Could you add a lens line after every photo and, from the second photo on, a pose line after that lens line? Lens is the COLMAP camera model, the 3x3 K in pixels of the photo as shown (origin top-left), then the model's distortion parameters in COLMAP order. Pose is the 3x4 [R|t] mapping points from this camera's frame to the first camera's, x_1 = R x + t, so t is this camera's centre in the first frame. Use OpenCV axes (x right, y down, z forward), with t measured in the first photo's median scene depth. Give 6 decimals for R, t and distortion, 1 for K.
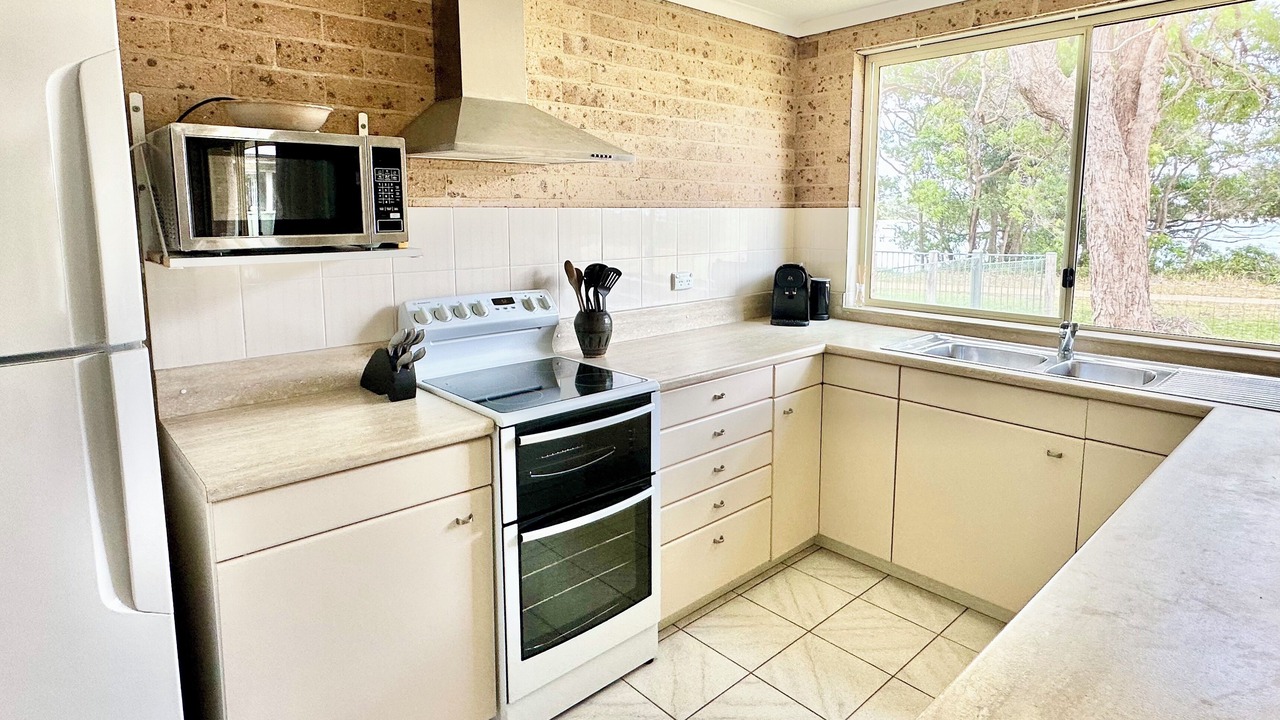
lens RADIAL K [[739.6, 0, 642.7], [0, 739.6, 356.4], [0, 0, 1]] dist [-0.003055, -0.000119]
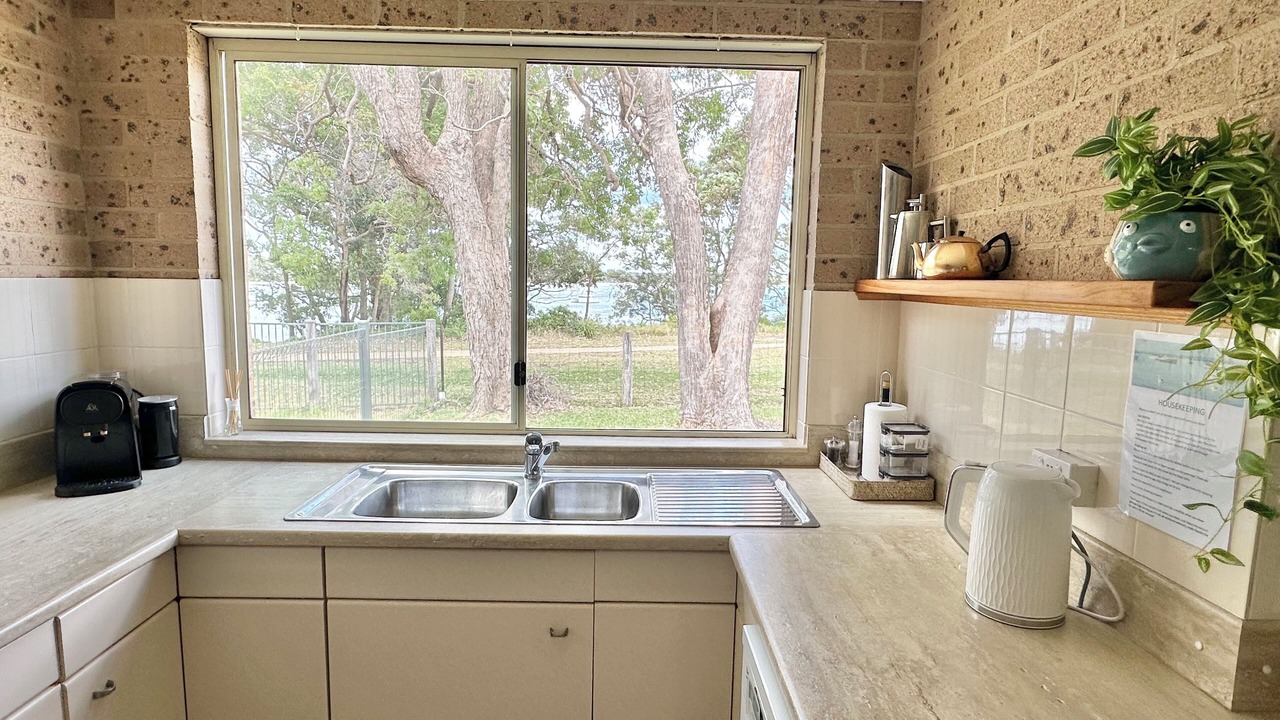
lens RADIAL K [[739.6, 0, 642.7], [0, 739.6, 356.4], [0, 0, 1]] dist [-0.003055, -0.000119]
pose [[0.690342, -0.057402, 0.721202, 0.086803], [0.115308, 0.992835, -0.031352, -0.076320], [-0.714235, 0.104804, 0.692015, 0.321109]]
